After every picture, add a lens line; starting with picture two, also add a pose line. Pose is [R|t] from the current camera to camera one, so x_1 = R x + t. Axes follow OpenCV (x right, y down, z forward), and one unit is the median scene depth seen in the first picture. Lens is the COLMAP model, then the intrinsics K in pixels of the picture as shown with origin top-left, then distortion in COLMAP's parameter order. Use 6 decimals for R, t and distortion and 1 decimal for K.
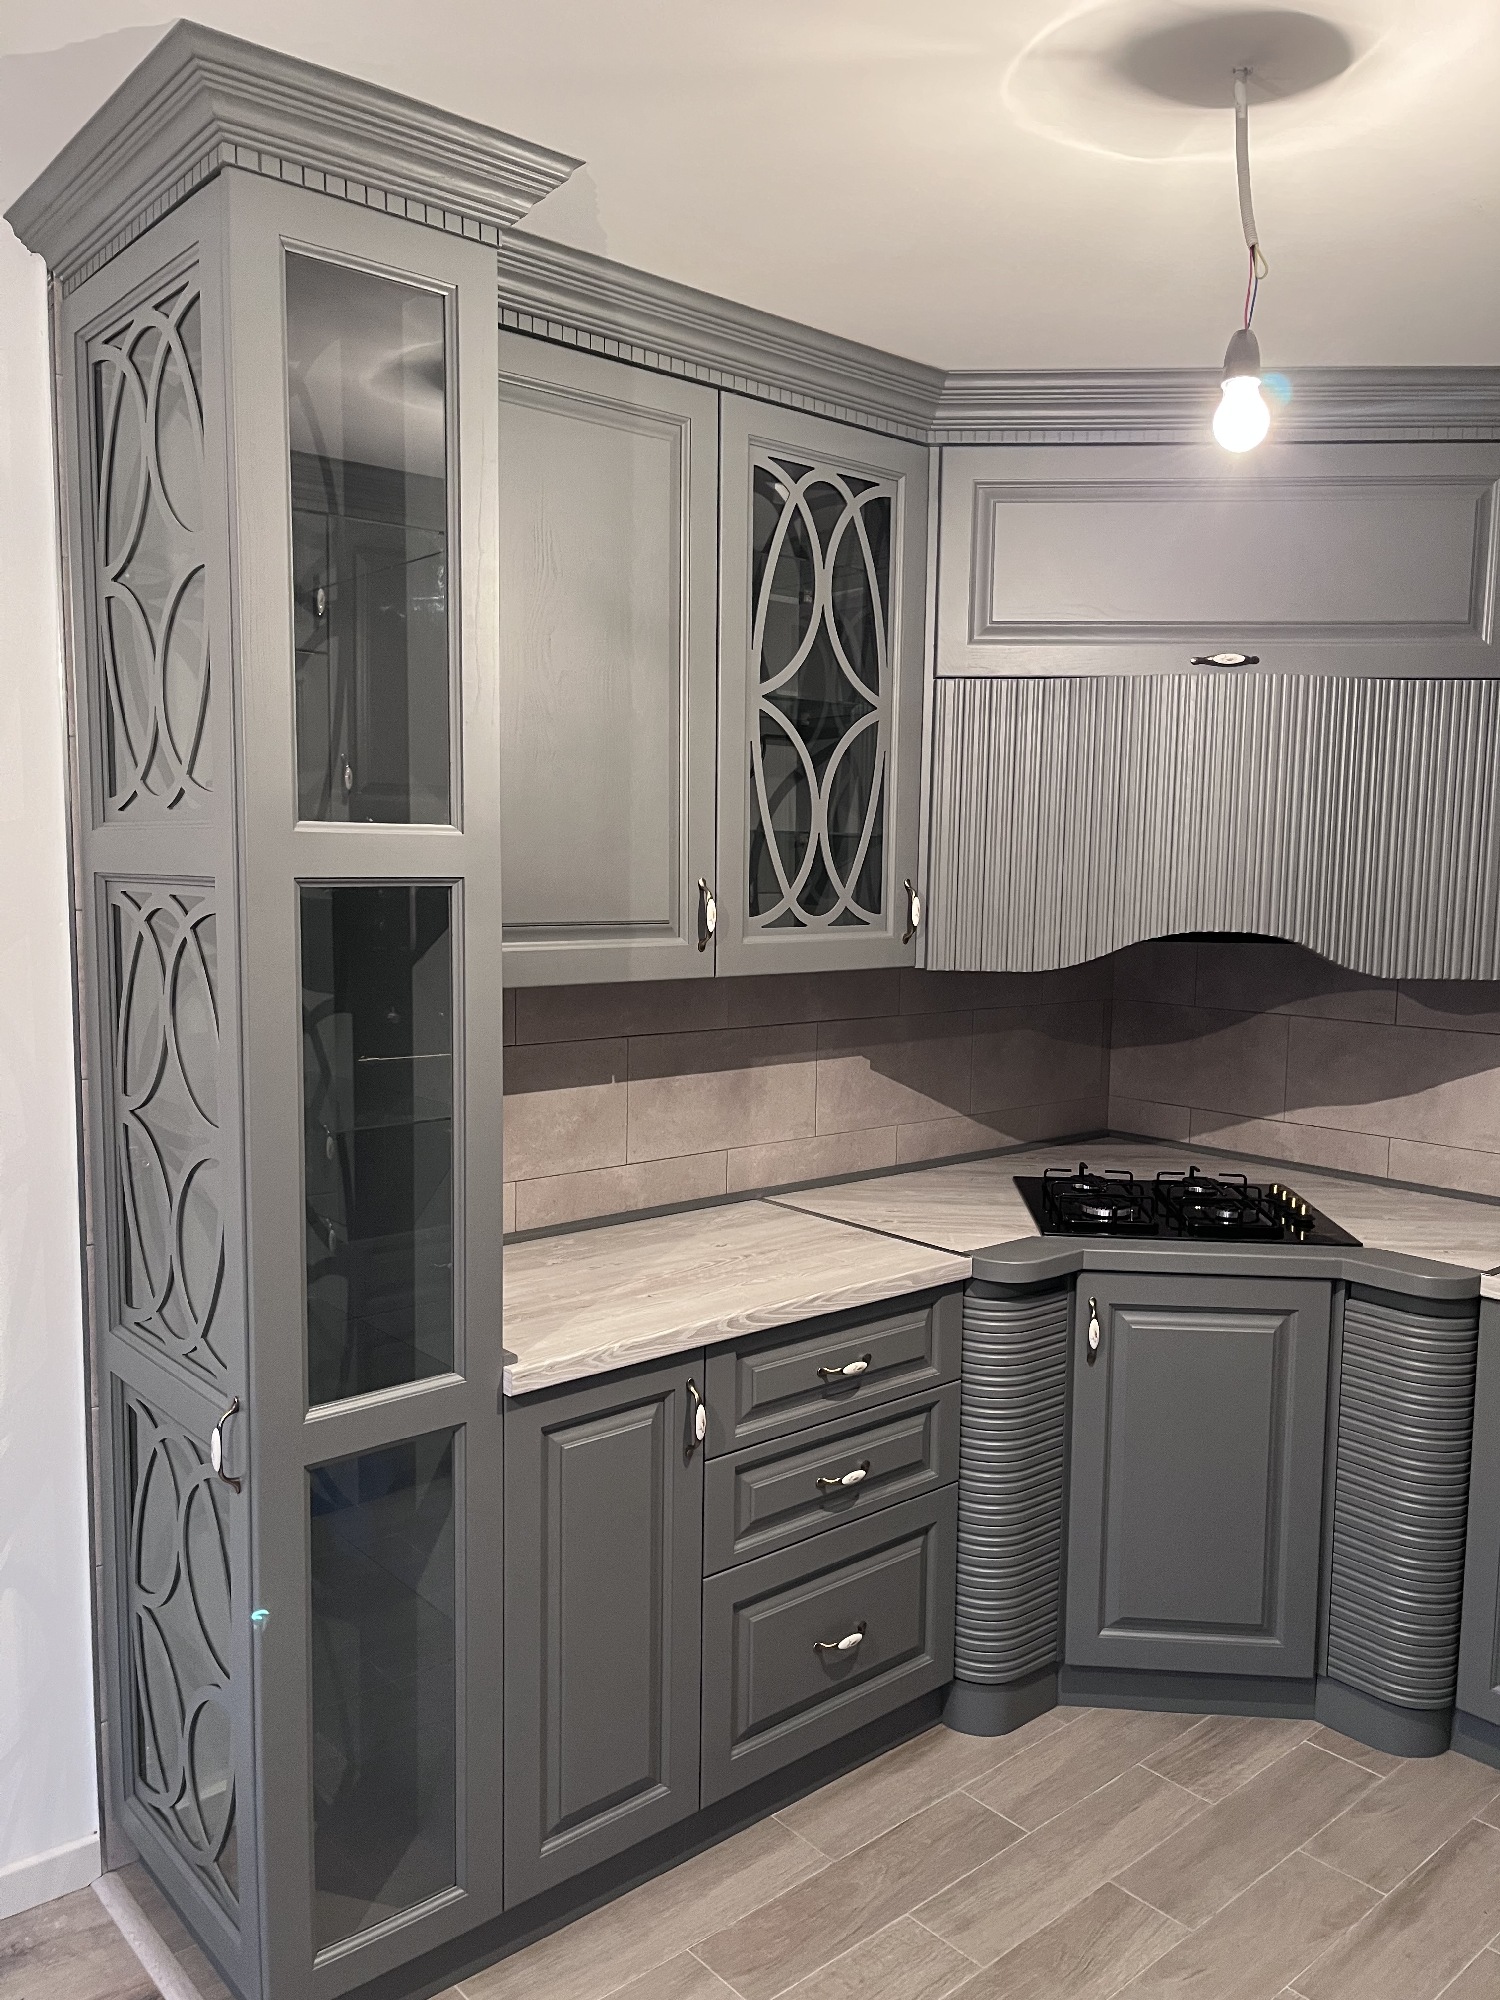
lens RADIAL K [[1508.7, 0, 758.1], [0, 1508.7, 1016.3], [0, 0, 1]] dist [0.069764, -0.089714]
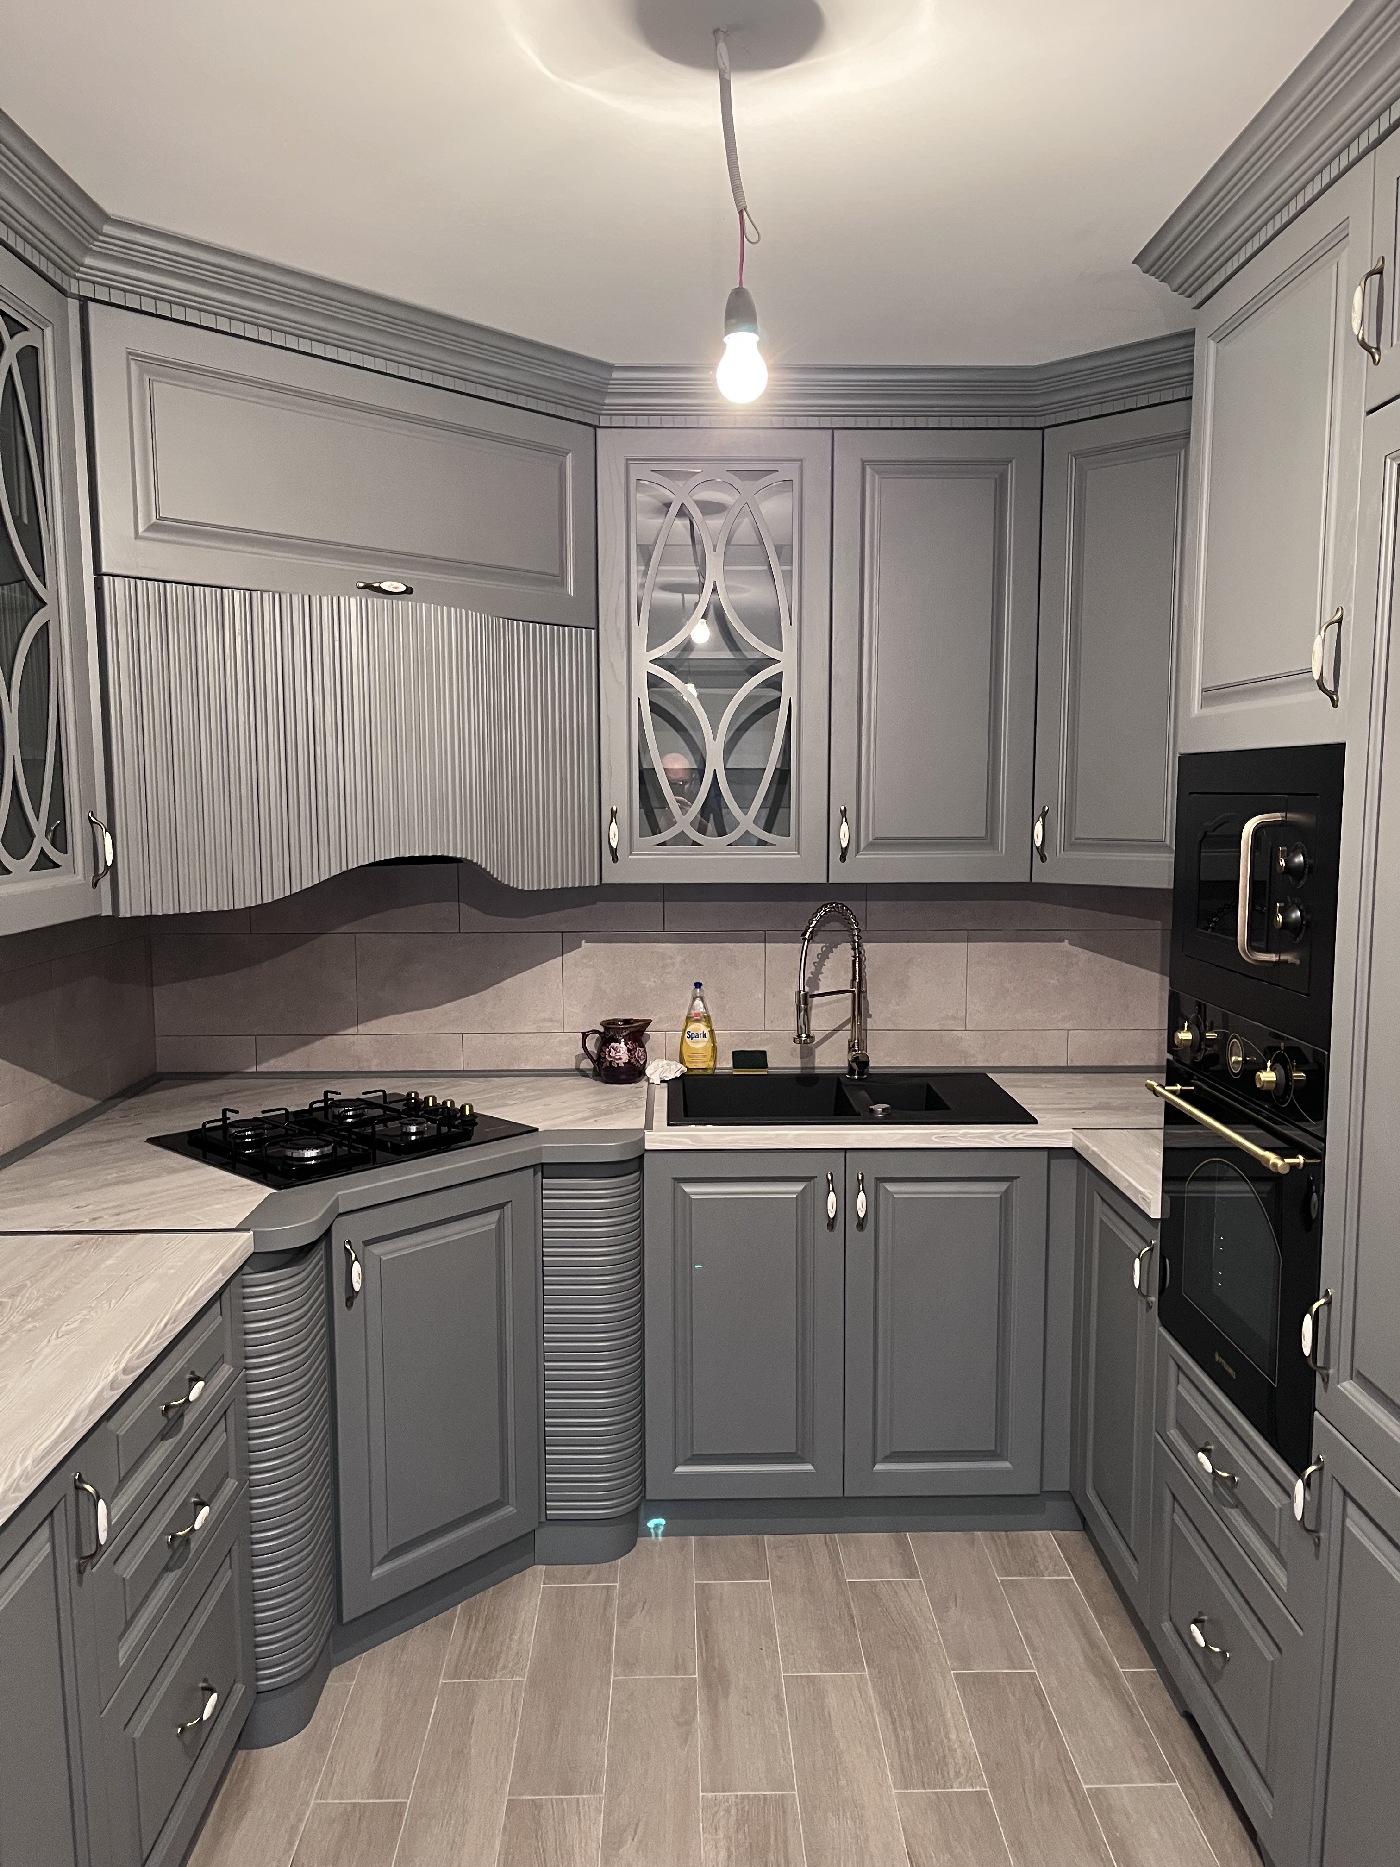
lens RADIAL K [[1408.3, 0, 707.0], [0, 1408.3, 946.5], [0, 0, 1]] dist [0.069764, -0.089714]
pose [[0.641289, -0.100865, 0.760641, -0.302223], [0.090220, 0.994358, 0.055793, -0.030390], [-0.761976, 0.032846, 0.646771, 0.236703]]
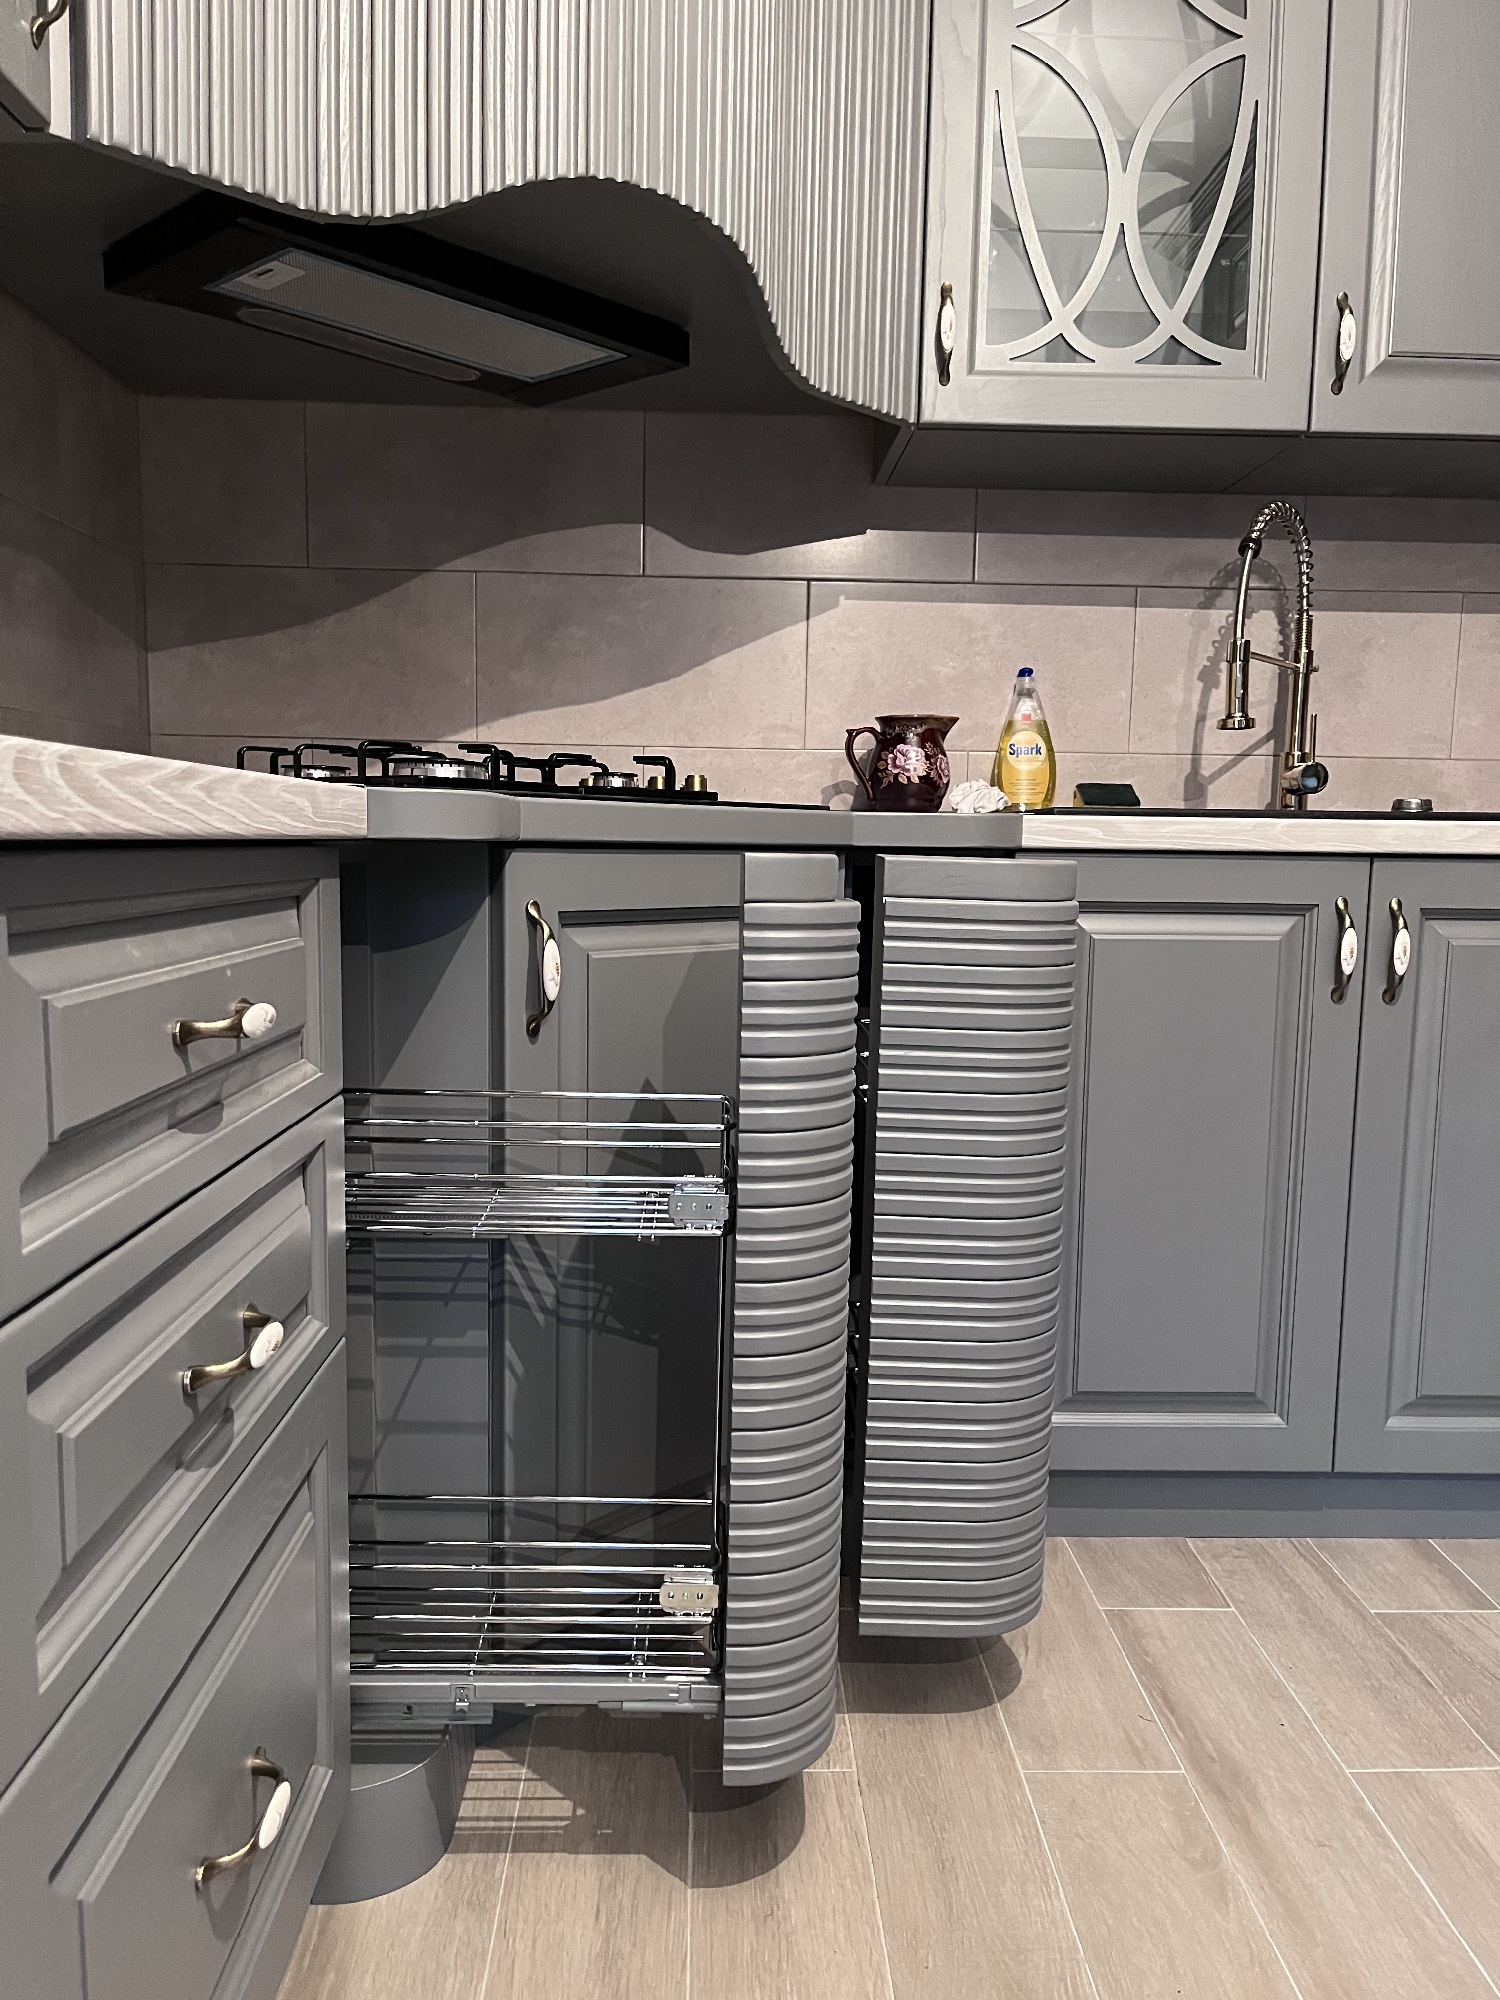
lens RADIAL K [[1508.7, 0, 746.5], [0, 1508.7, 1018.7], [0, 0, 1]] dist [0.069764, -0.089714]
pose [[0.638437, -0.094025, 0.763910, -0.112037], [0.071541, 0.995463, 0.062735, 0.198534], [-0.766342, 0.014599, 0.642266, 0.637671]]
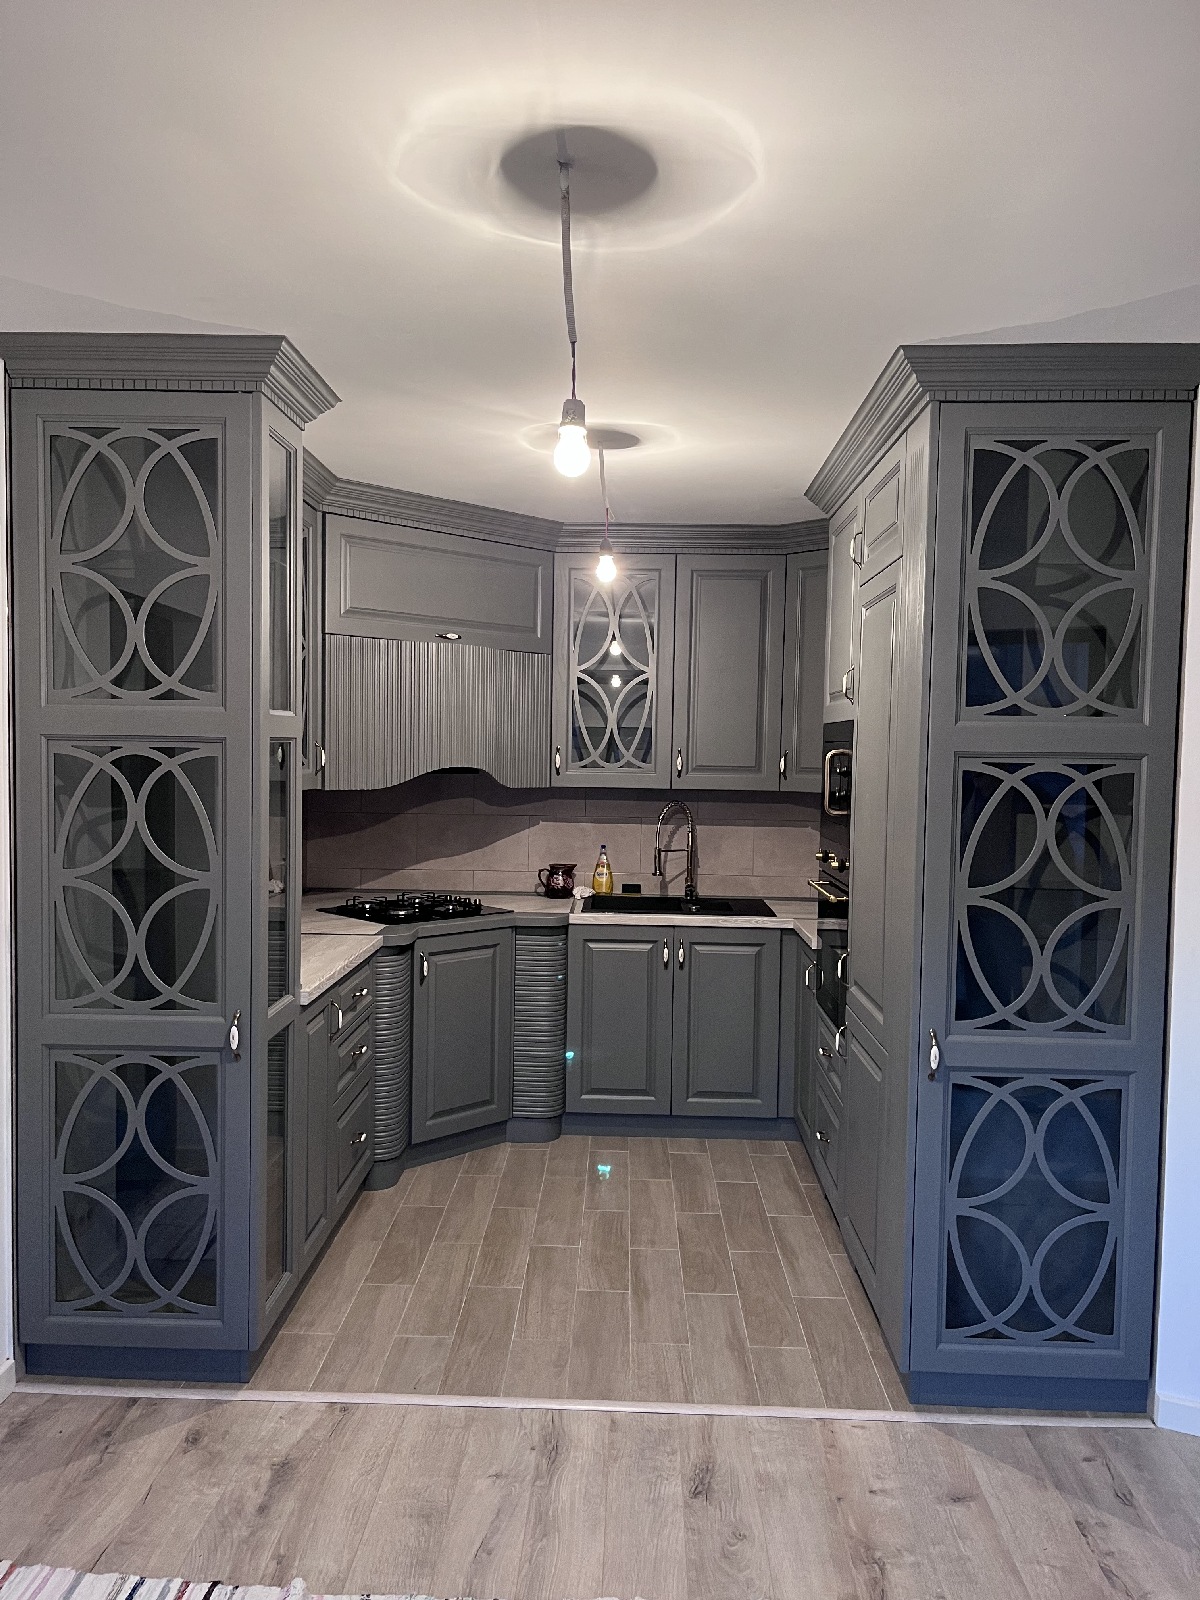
lens RADIAL K [[1206.9, 0, 598.9], [0, 1206.9, 808.5], [0, 0, 1]] dist [0.069764, -0.089714]
pose [[0.677761, -0.038657, 0.734265, -0.782575], [0.068369, 0.997604, -0.010587, 0.031861], [-0.732096, 0.057376, 0.678780, -0.258195]]
